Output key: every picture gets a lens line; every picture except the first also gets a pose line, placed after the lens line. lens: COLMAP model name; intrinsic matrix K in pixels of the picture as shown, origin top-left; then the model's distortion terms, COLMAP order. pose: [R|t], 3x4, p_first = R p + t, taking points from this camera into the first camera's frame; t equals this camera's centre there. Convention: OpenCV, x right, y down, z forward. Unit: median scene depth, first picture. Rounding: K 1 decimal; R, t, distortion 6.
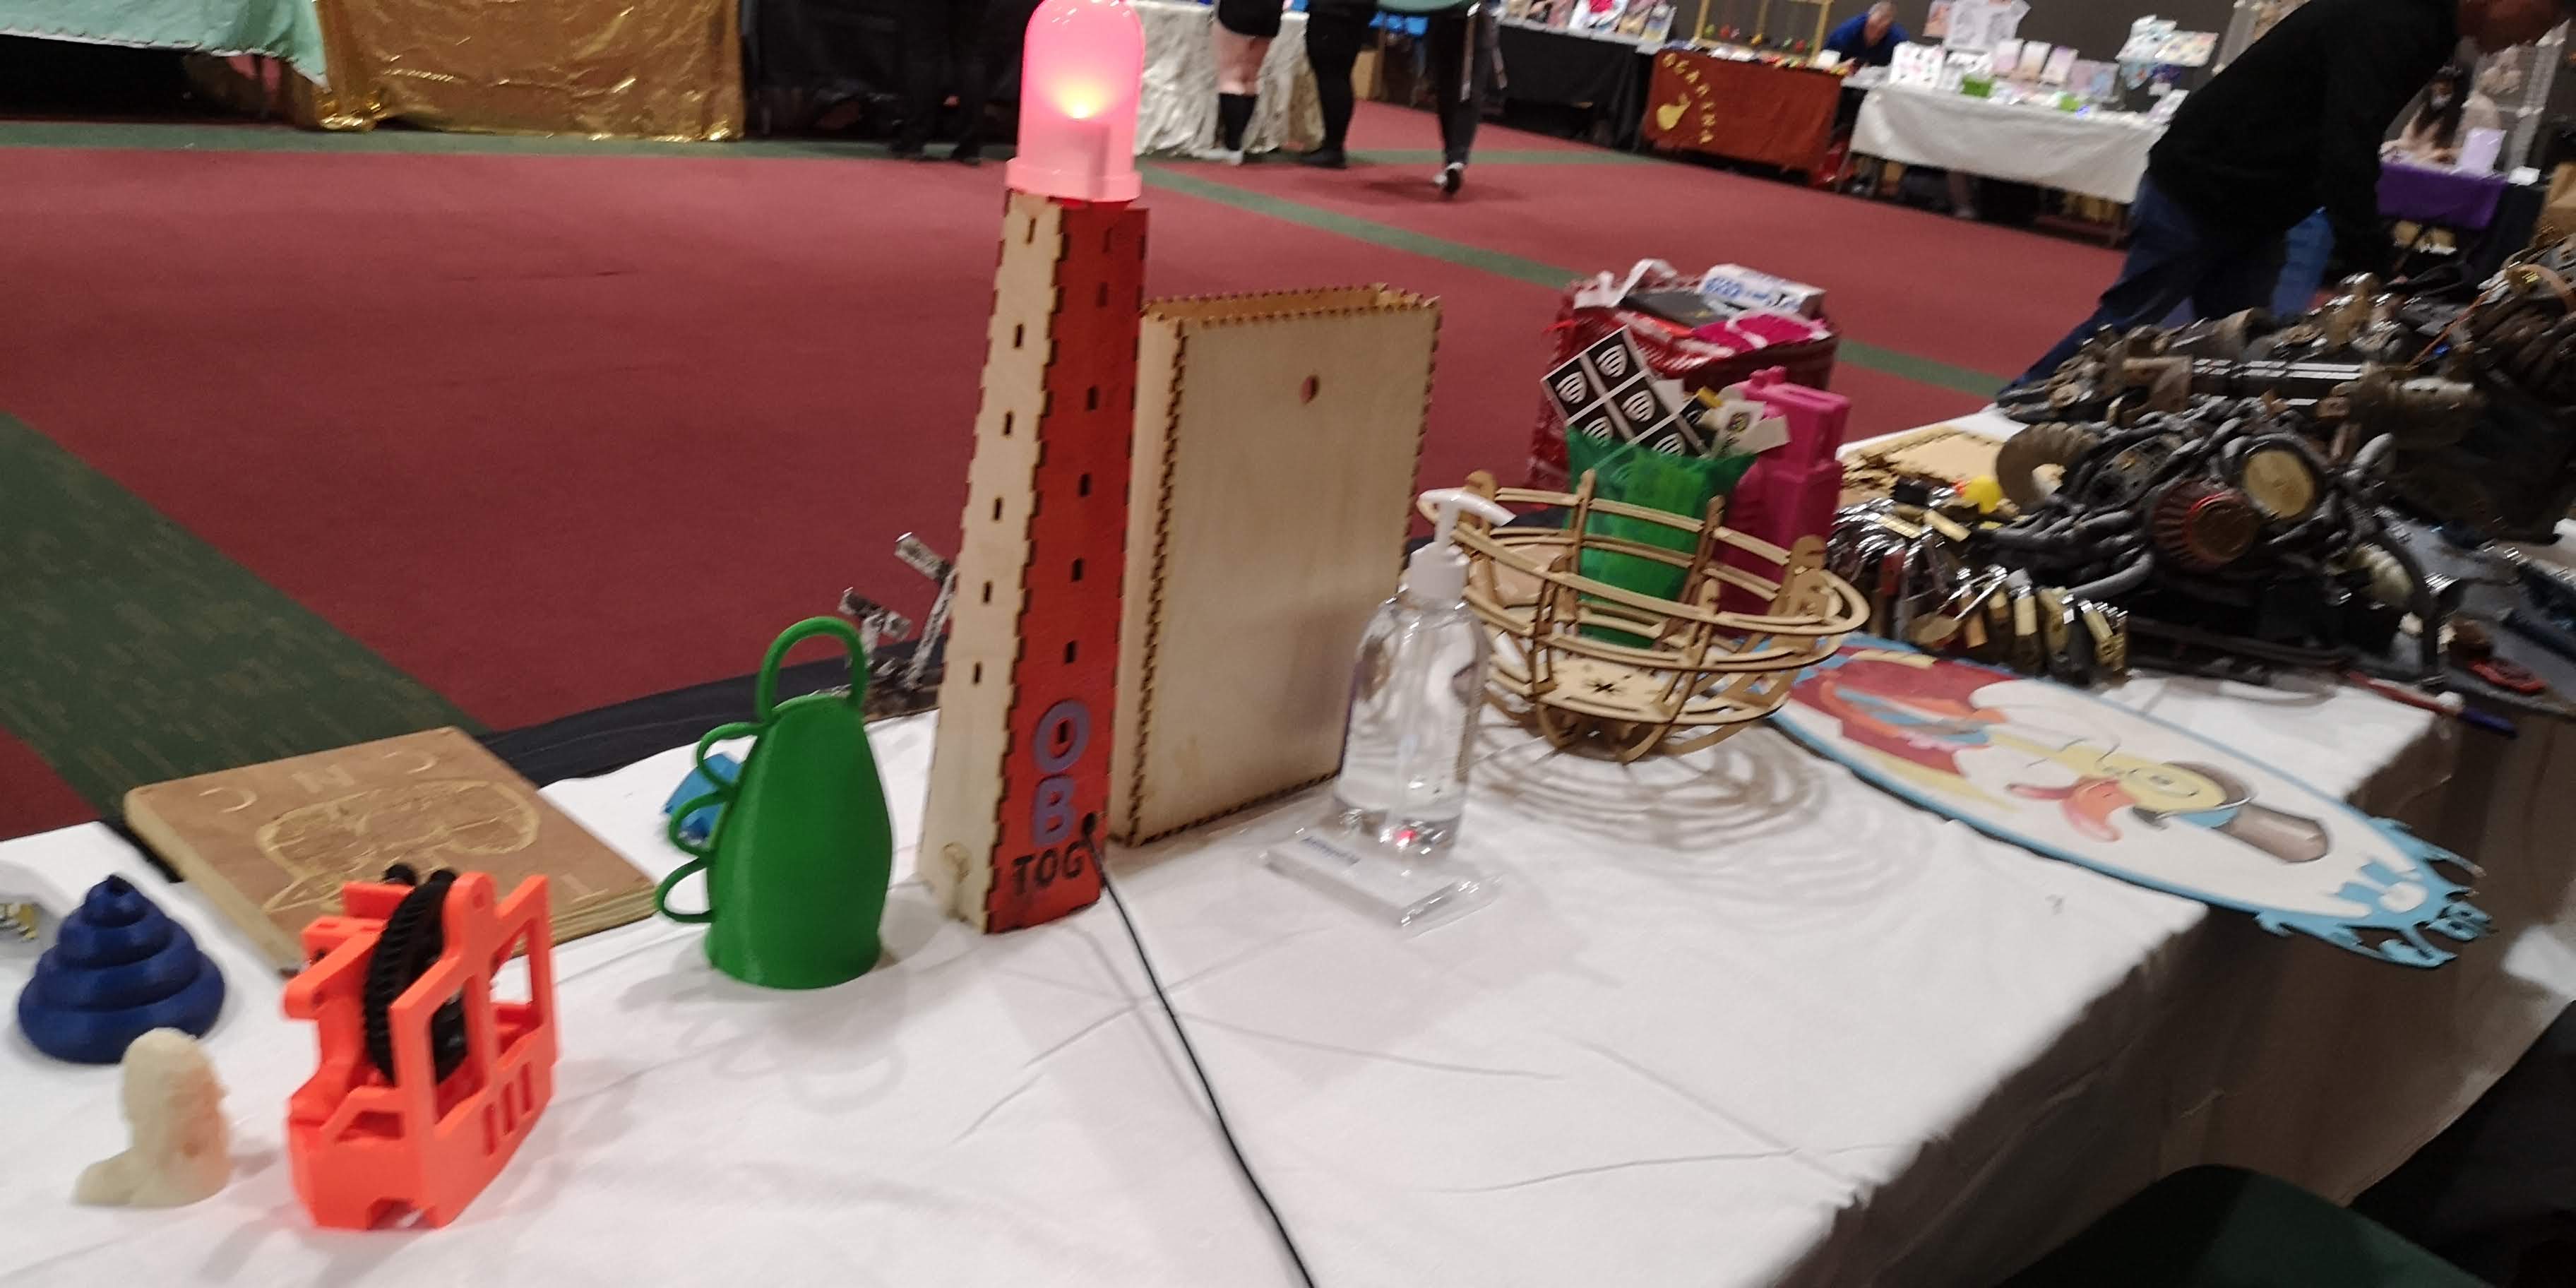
lens RADIAL K [[1962.8, 0, 1288.0], [0, 1962.8, 644.0], [0, 0, 1]] dist [0.005244, 0.003775]
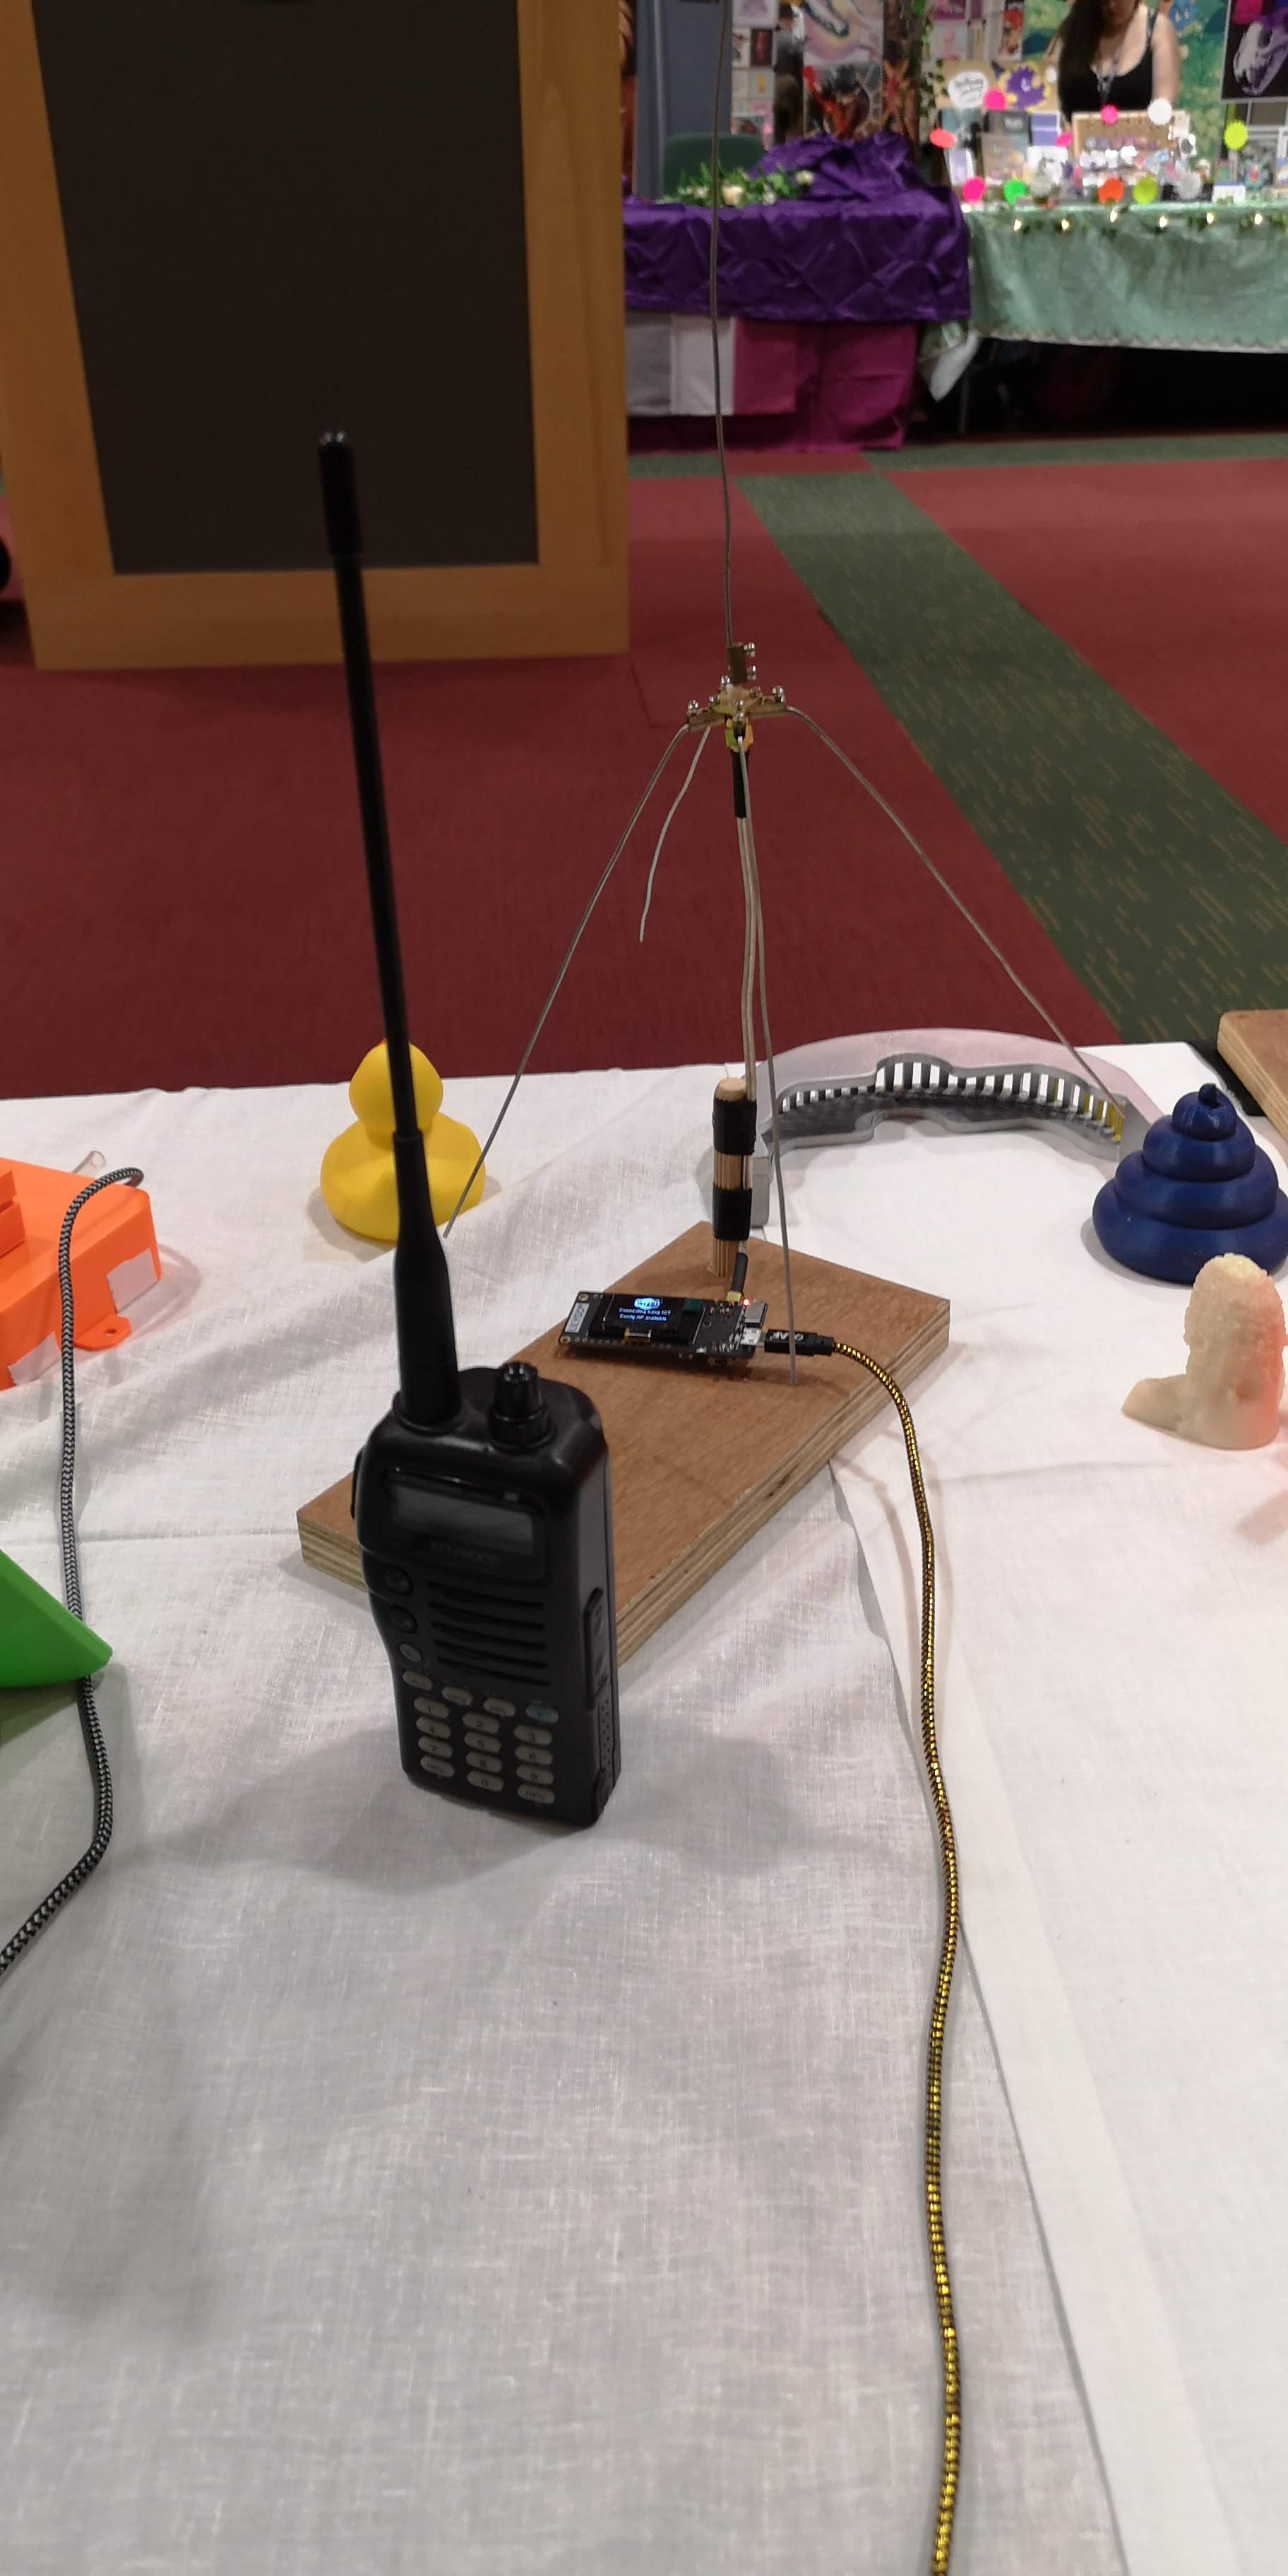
lens RADIAL K [[1962.8, 0, 644.0], [0, 1962.8, 1288.0], [0, 0, 1]] dist [0.005244, 0.003775]
pose [[0.696324, 0.231855, -0.679247, -0.135833], [-0.132777, 0.971663, 0.195554, 0.064384], [0.705339, -0.045981, 0.707377, 0.161128]]
